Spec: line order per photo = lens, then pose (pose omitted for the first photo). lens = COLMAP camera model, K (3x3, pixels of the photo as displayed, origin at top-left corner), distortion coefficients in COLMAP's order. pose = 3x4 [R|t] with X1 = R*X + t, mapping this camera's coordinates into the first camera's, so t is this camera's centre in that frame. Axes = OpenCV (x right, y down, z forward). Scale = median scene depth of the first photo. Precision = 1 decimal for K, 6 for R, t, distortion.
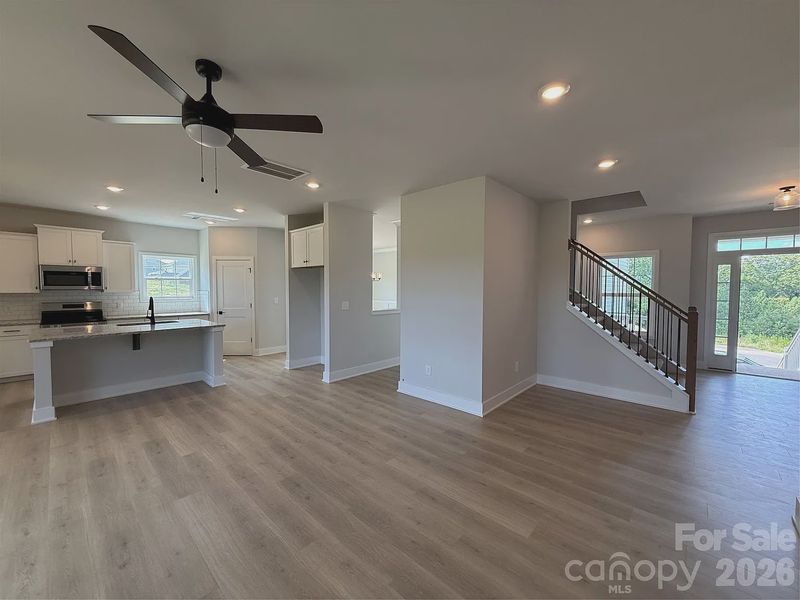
lens RADIAL K [[320.1, 0, 402.9], [0, 320.1, 300.7], [0, 0, 1]] dist [0.001162, 0.000325]
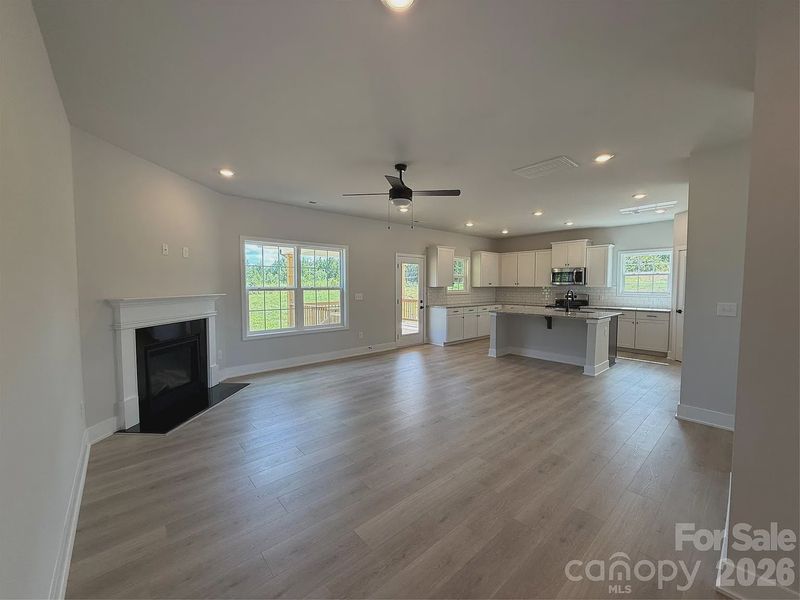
lens RADIAL K [[320.1, 0, 398.6], [0, 320.1, 297.9], [0, 0, 1]] dist [0.001162, 0.000325]
pose [[-0.112742, 0.034793, -0.993015, 0.562075], [-0.039352, 0.998446, 0.039451, -0.003852], [0.992845, 0.043525, -0.111198, 0.518638]]
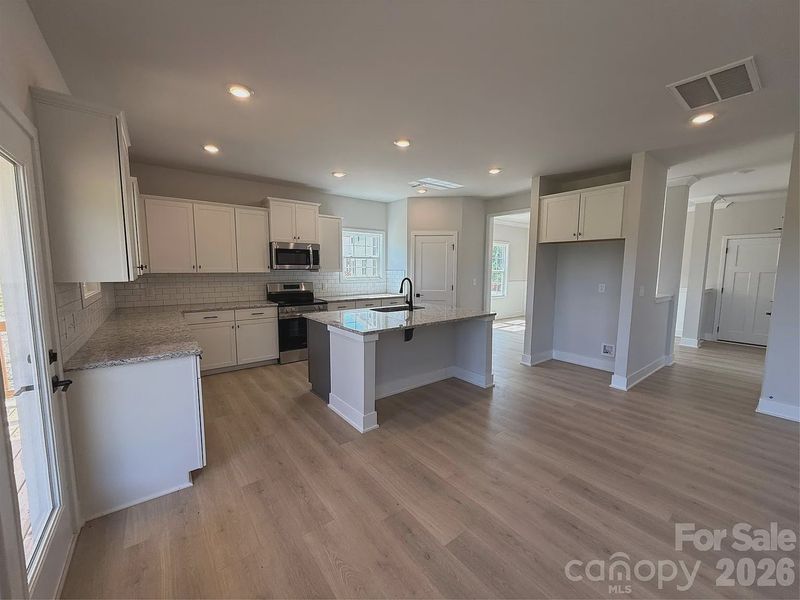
lens RADIAL K [[320.1, 0, 400.3], [0, 320.1, 298.2], [0, 0, 1]] dist [0.001162, 0.000325]
pose [[0.986355, 0.018256, -0.163615, -0.713991], [-0.008663, 0.998211, 0.059157, -0.009846], [0.164402, -0.056932, 0.984749, 0.169205]]
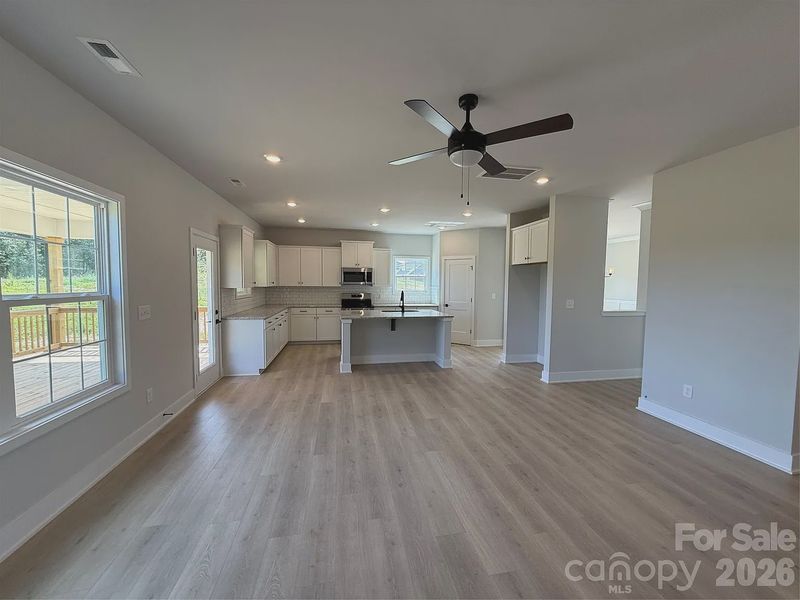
lens RADIAL K [[320.1, 0, 400.8], [0, 320.1, 301.8], [0, 0, 1]] dist [0.001162, 0.000325]
pose [[0.806350, 0.039781, -0.590099, -0.032053], [-0.029480, 0.999199, 0.027077, -0.001995], [0.590703, -0.004438, 0.806877, -0.044452]]
